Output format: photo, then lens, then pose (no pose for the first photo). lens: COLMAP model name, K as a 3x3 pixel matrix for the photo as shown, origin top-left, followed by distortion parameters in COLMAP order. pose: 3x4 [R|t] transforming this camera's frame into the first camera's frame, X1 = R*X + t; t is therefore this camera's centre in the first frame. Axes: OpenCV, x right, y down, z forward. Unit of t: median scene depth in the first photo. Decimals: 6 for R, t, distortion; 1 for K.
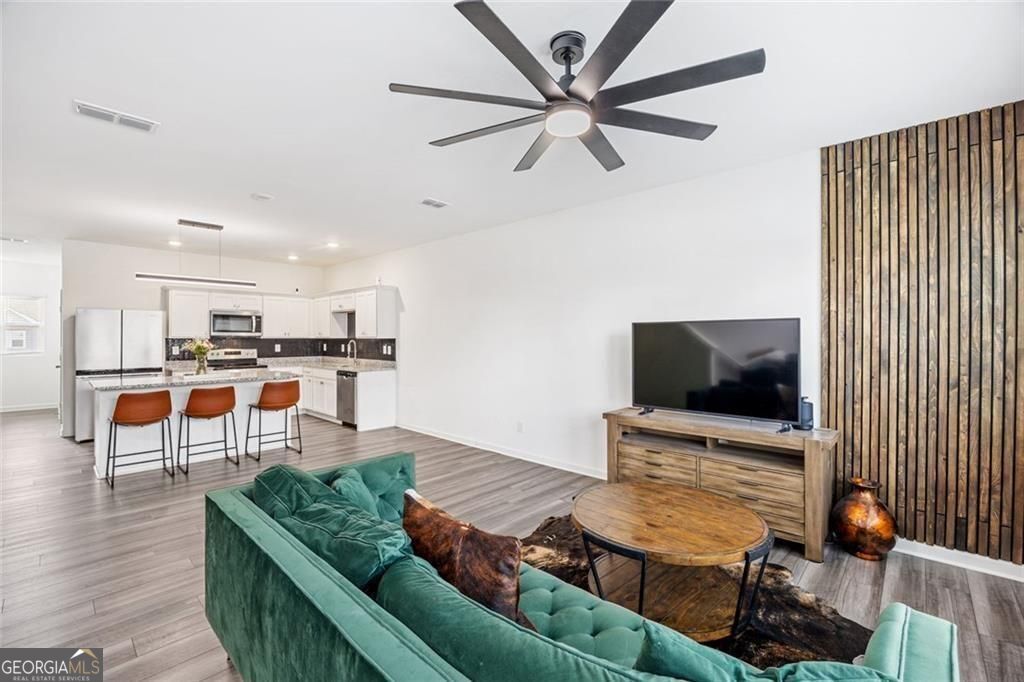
lens RADIAL K [[440.9, 0, 510.9], [0, 440.9, 337.4], [0, 0, 1]] dist [-0.014766, 0.000251]
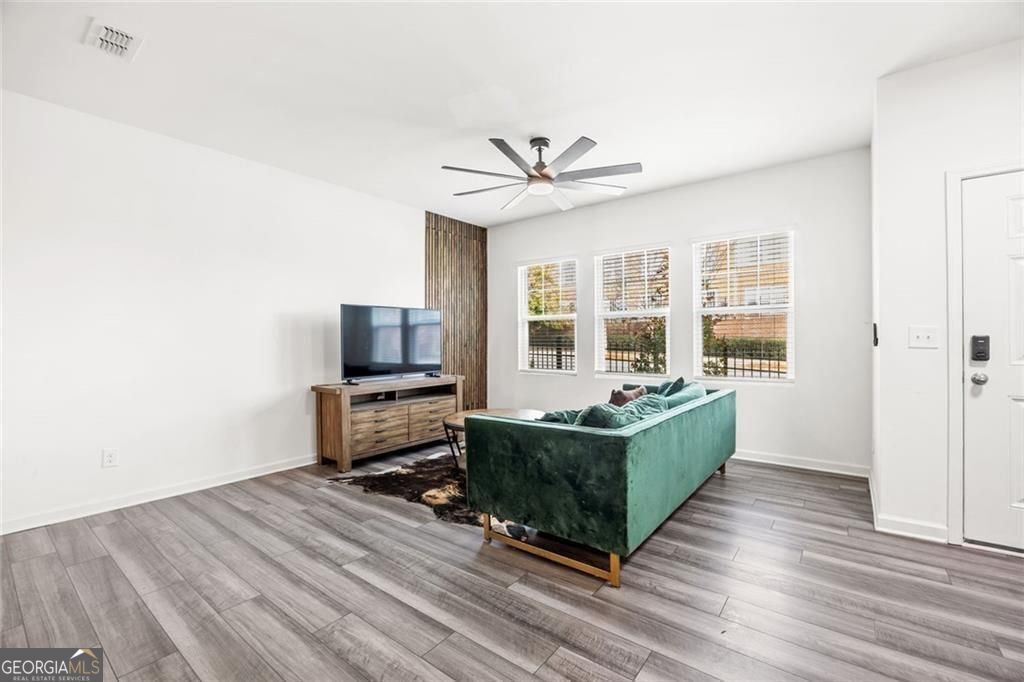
lens RADIAL K [[440.9, 0, 510.9], [0, 440.9, 337.4], [0, 0, 1]] dist [-0.014766, 0.000251]
pose [[-0.081577, 0.003790, 0.996660, -0.481339], [0.009142, 0.999954, -0.003055, 0.032196], [-0.996625, 0.008862, -0.081607, 0.379641]]
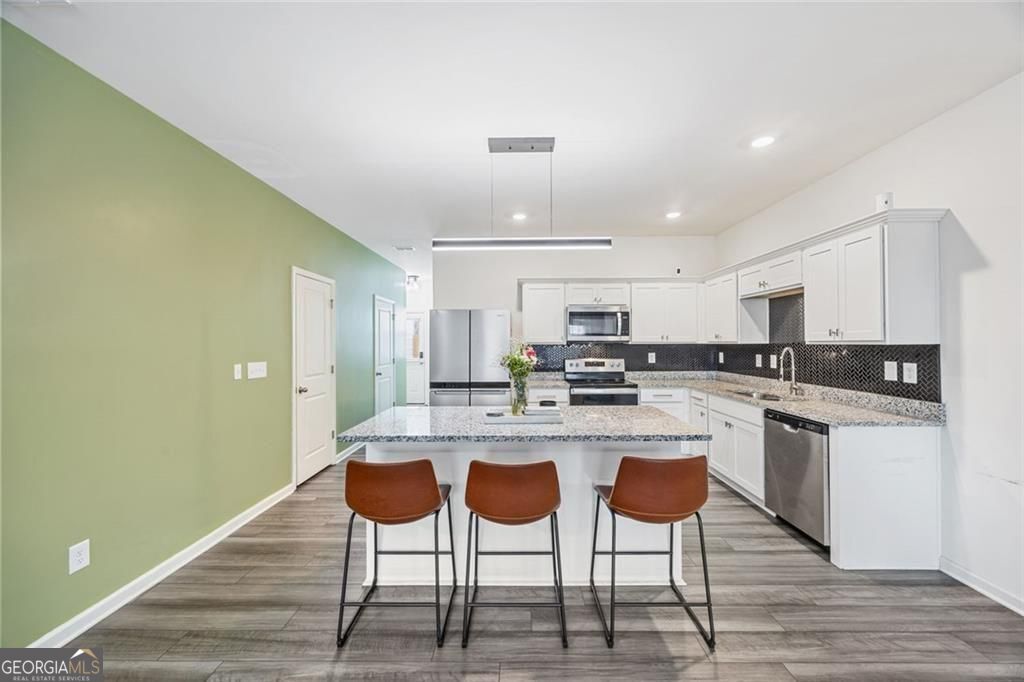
lens RADIAL K [[385.0, 0, 510.8], [0, 385.0, 339.2], [0, 0, 1]] dist [-0.009341, -0.000068]
pose [[0.669399, -0.011127, -0.742819, -0.272205], [0.005798, 0.999936, -0.009754, -0.001120], [0.742880, 0.002222, 0.669421, 0.508878]]
